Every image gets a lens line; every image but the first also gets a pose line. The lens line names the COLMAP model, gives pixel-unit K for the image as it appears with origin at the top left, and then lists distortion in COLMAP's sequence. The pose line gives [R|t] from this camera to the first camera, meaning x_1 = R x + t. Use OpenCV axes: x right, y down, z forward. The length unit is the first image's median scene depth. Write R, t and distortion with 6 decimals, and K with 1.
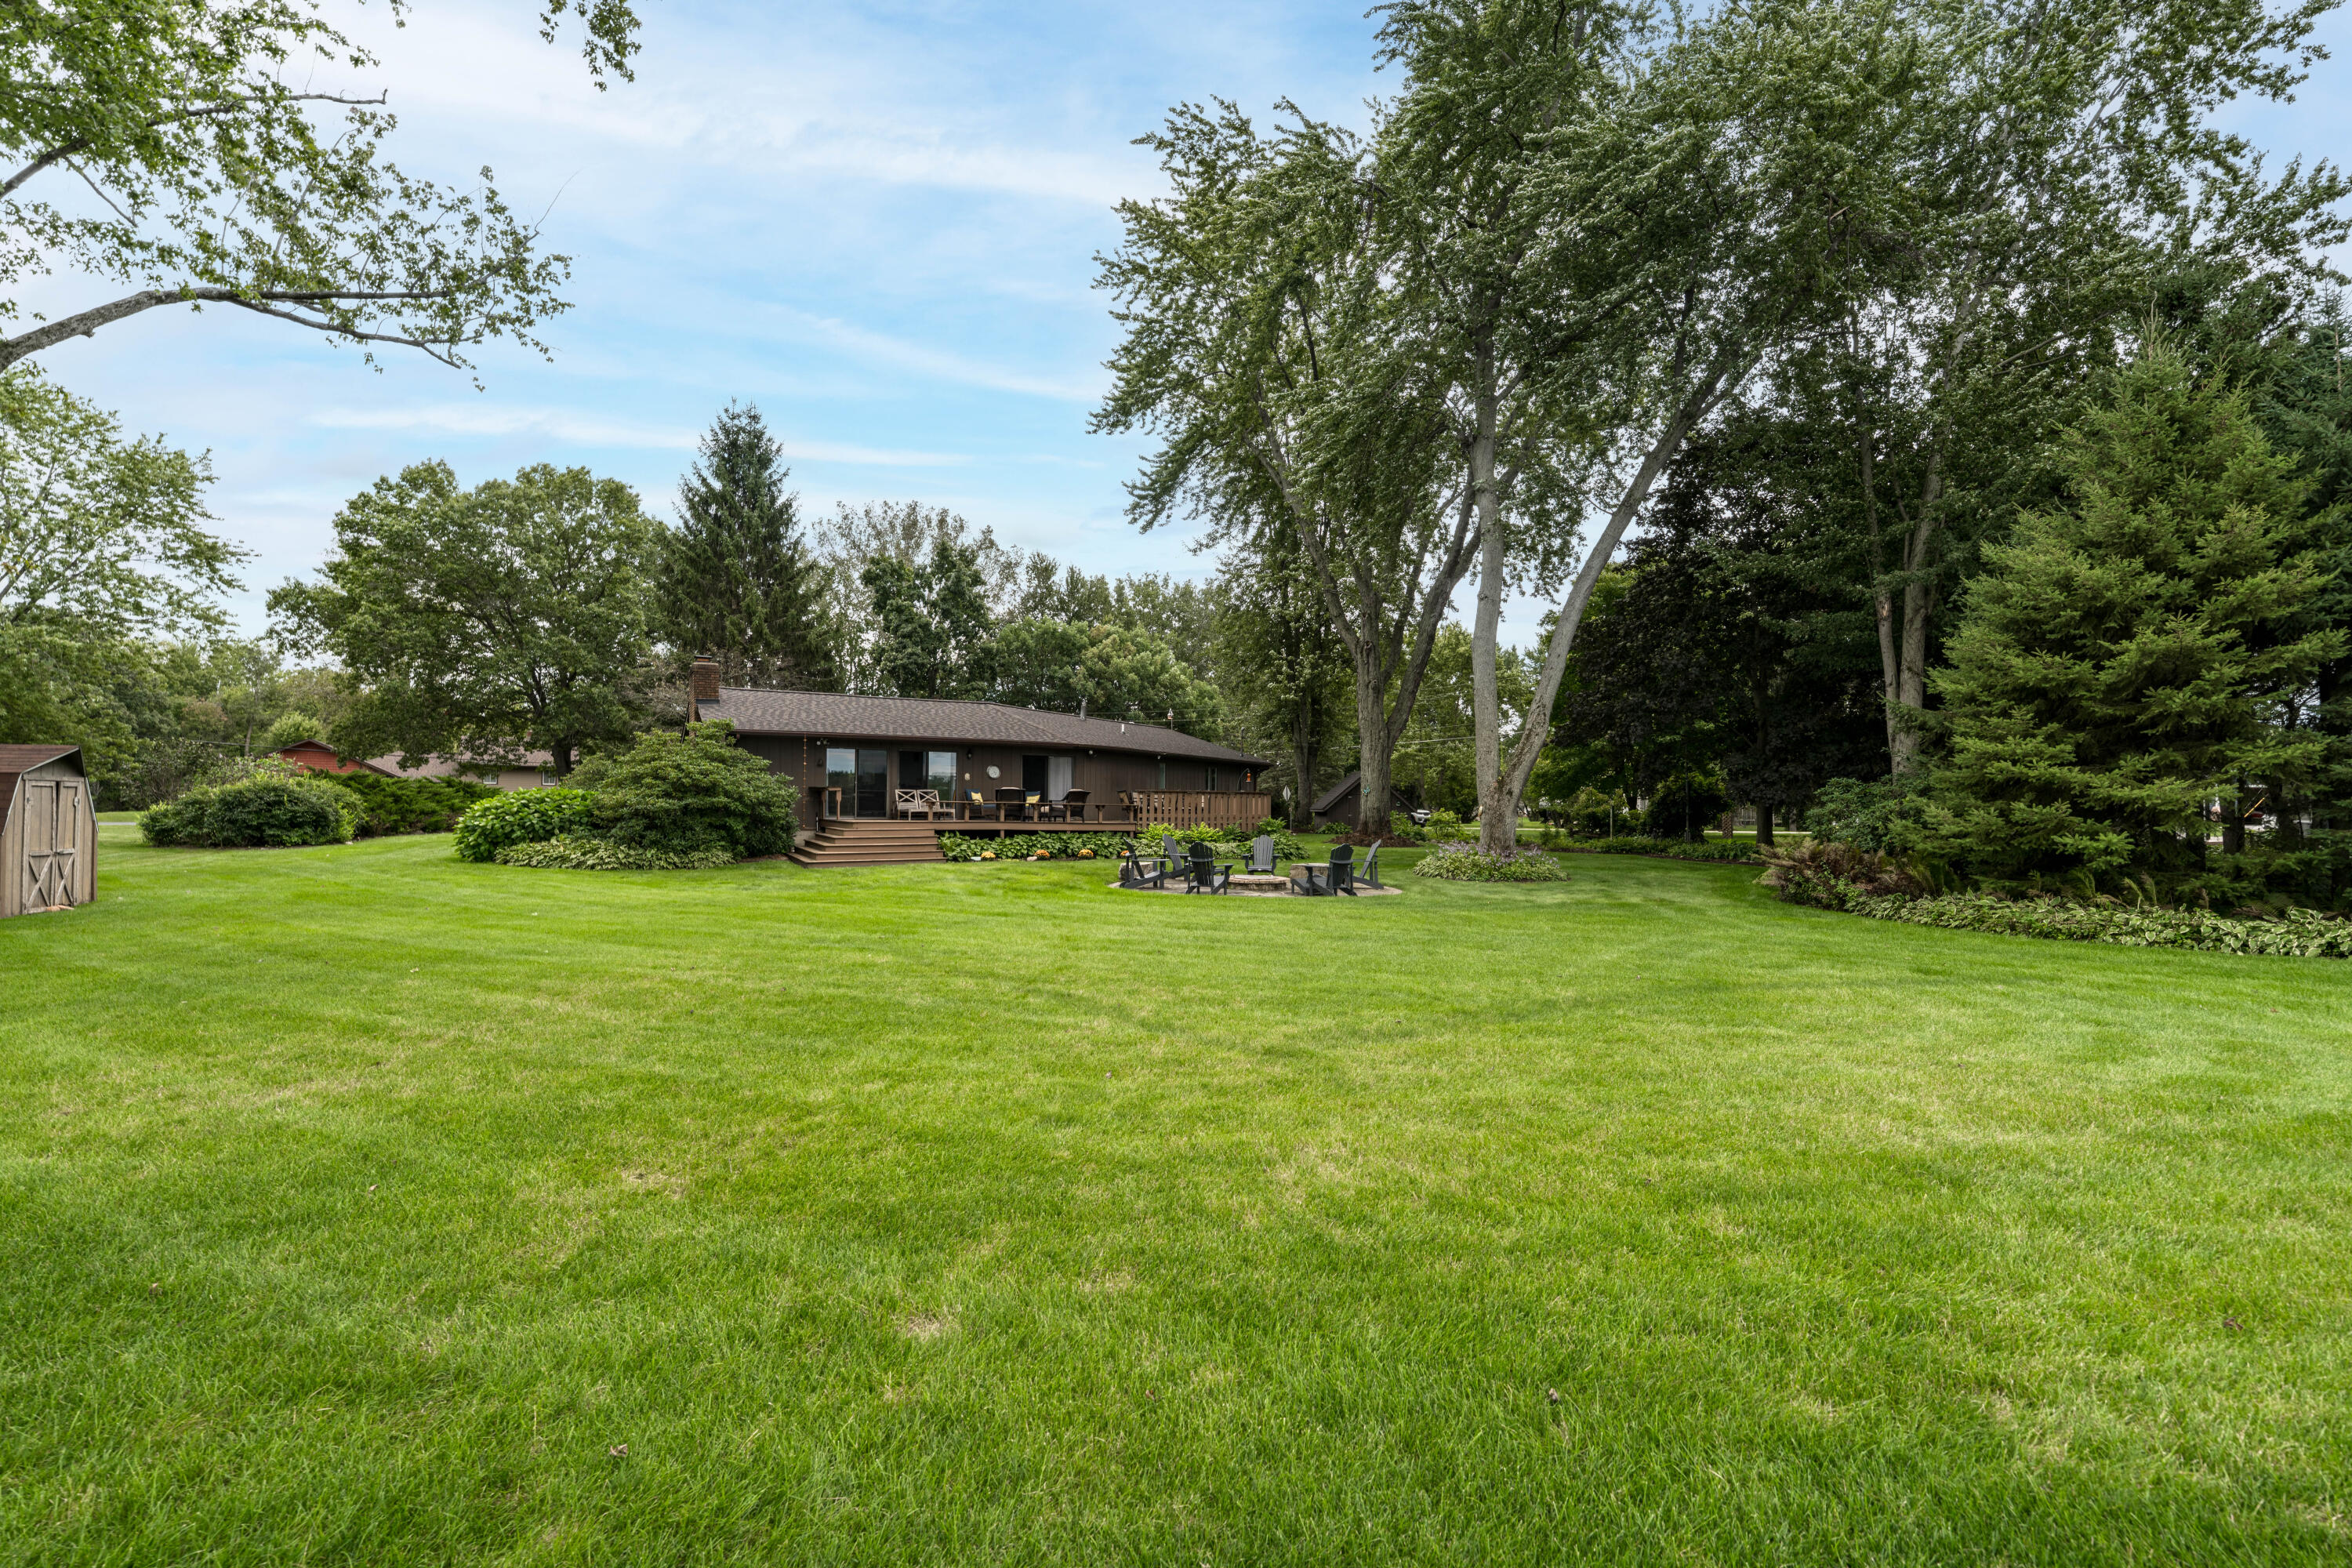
lens RADIAL K [[1091.3, 0, 1176.0], [0, 1091.3, 784.0], [0, 0, 1]] dist [0.000400, 0.000084]
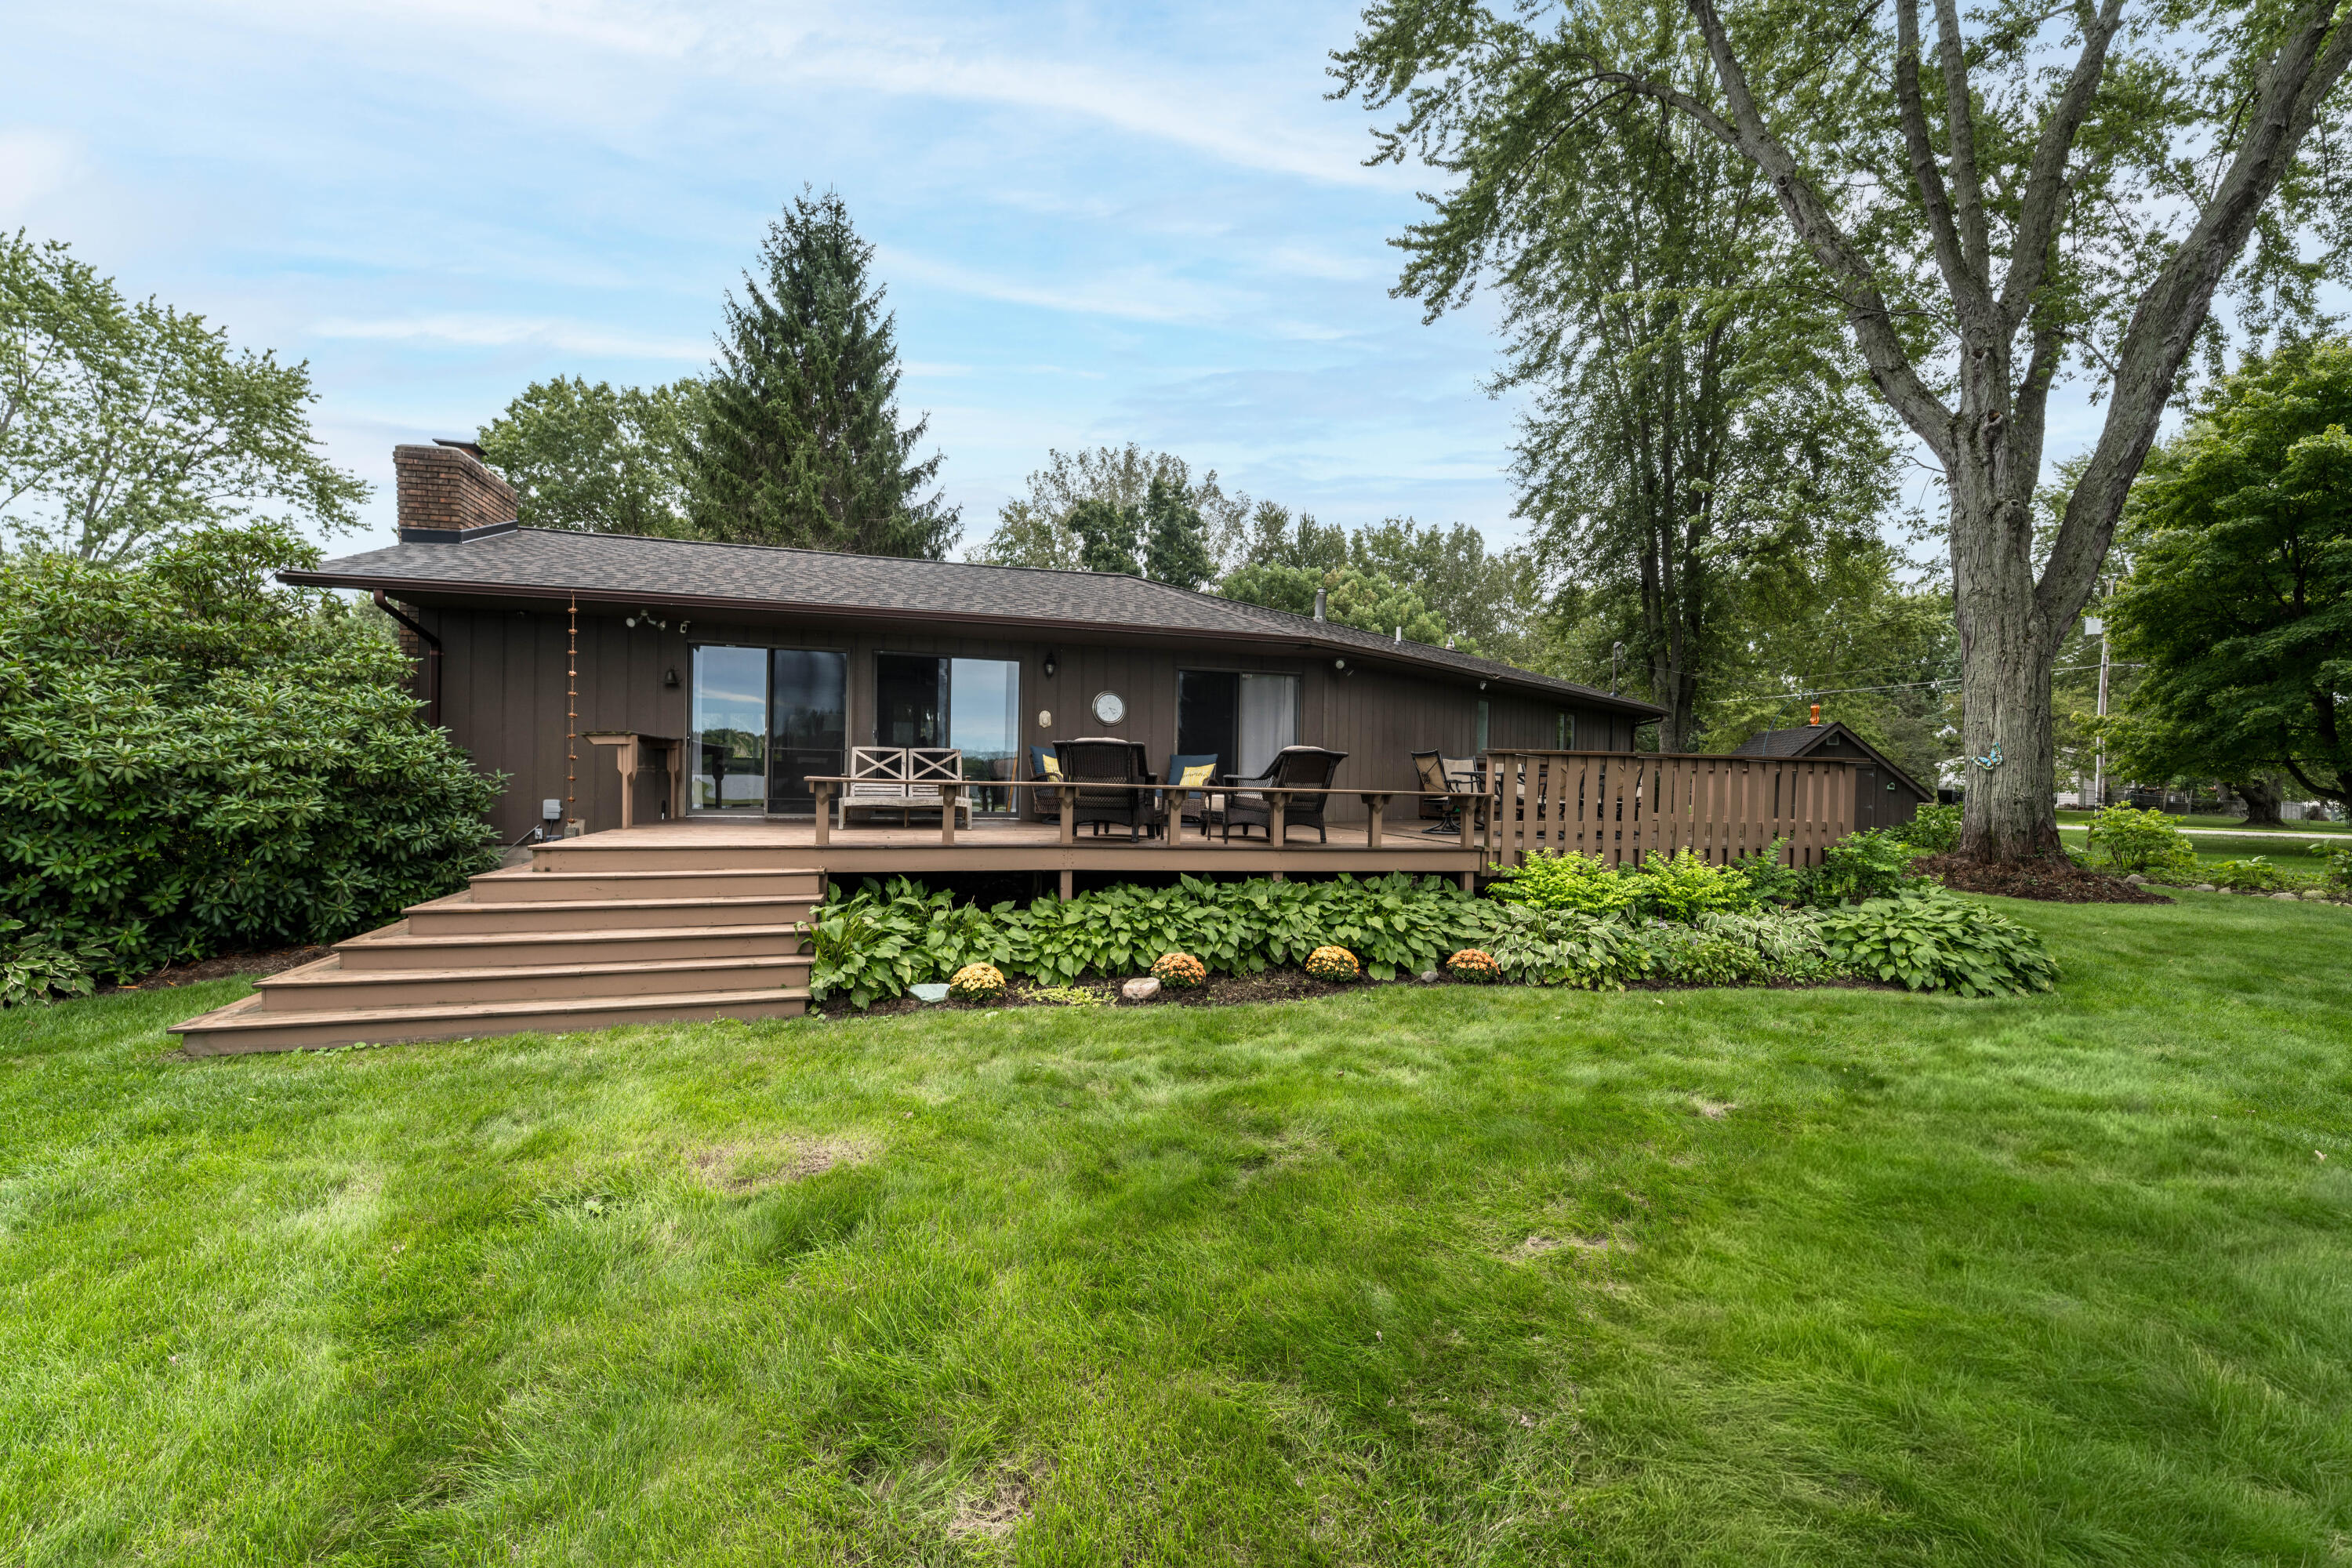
lens RADIAL K [[947.5, 0, 1176.0], [0, 947.5, 784.0], [0, 0, 1]] dist [-0.000154, -0.000164]
pose [[0.973965, 0.011145, -0.226422, -0.027576], [-0.004855, 0.999587, 0.028318, 0.003745], [0.226644, -0.026481, 0.973617, 0.307996]]
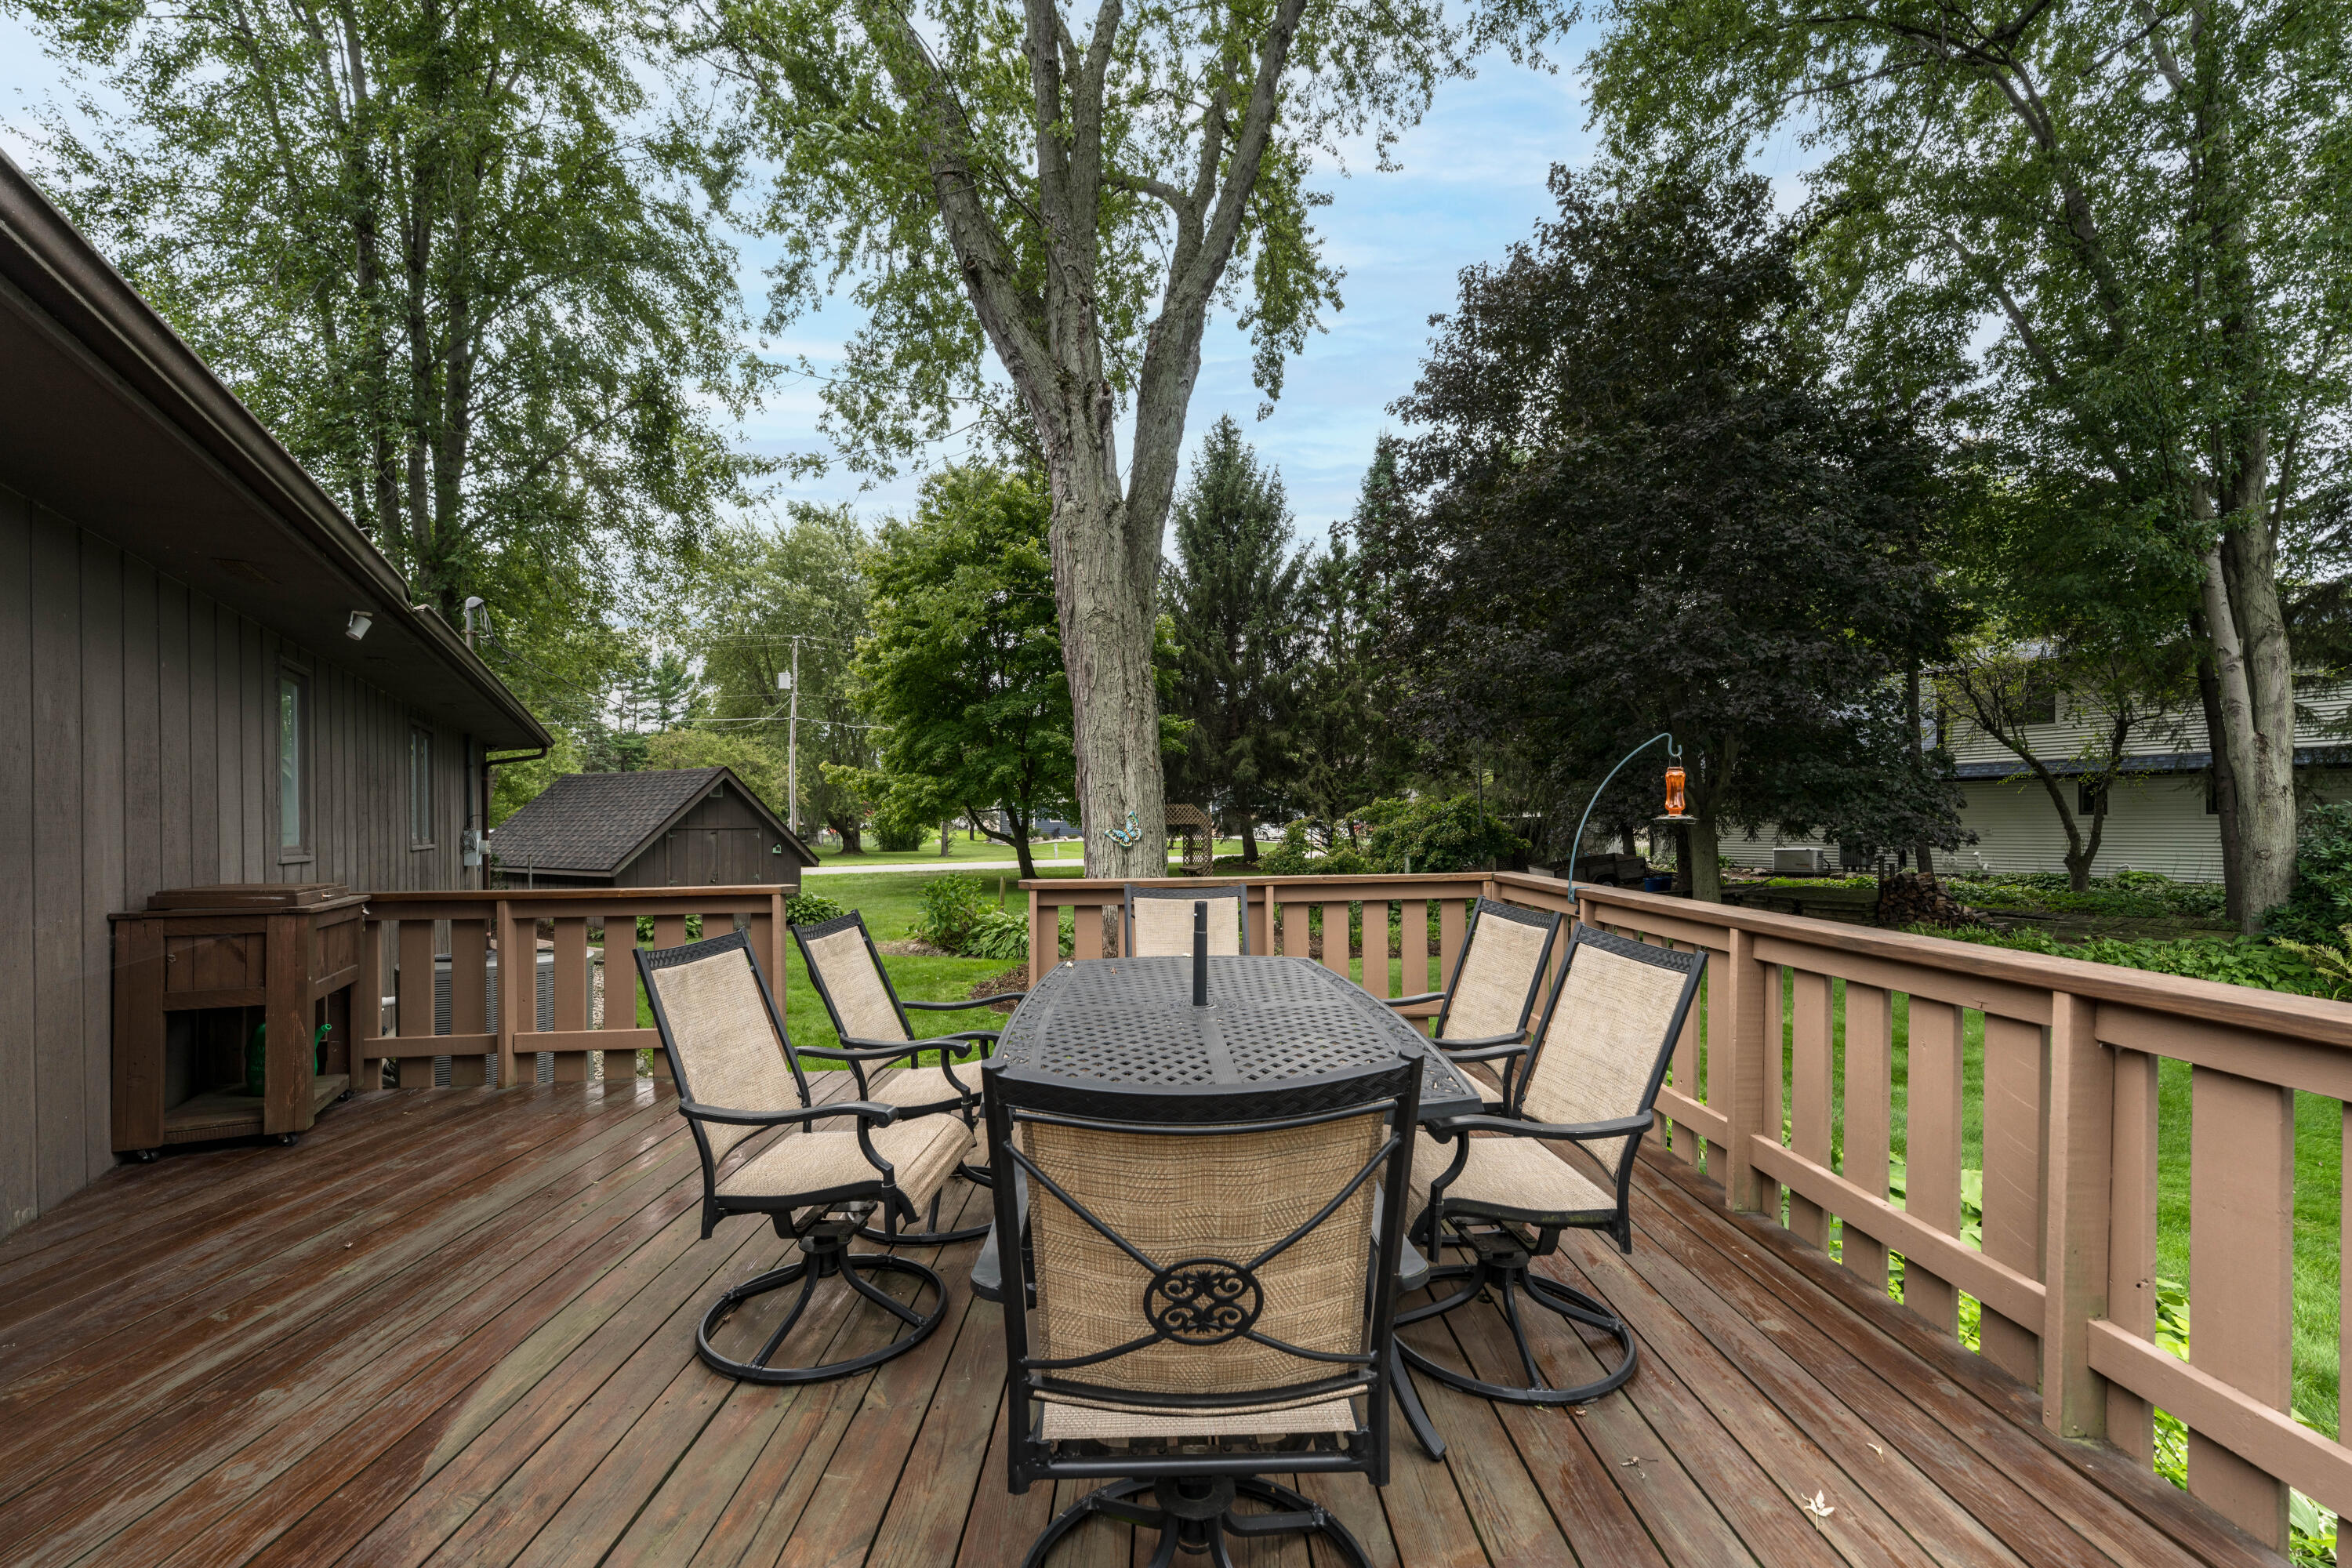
lens RADIAL K [[967.4, 0, 1174.3], [0, 967.4, 831.7], [0, 0, 1]] dist [-0.000228, -0.000298]
pose [[0.508163, -0.011406, 0.861185, -0.038294], [-0.027006, 0.999210, 0.029169, -0.002286], [-0.860837, -0.038080, 0.507453, 0.471080]]
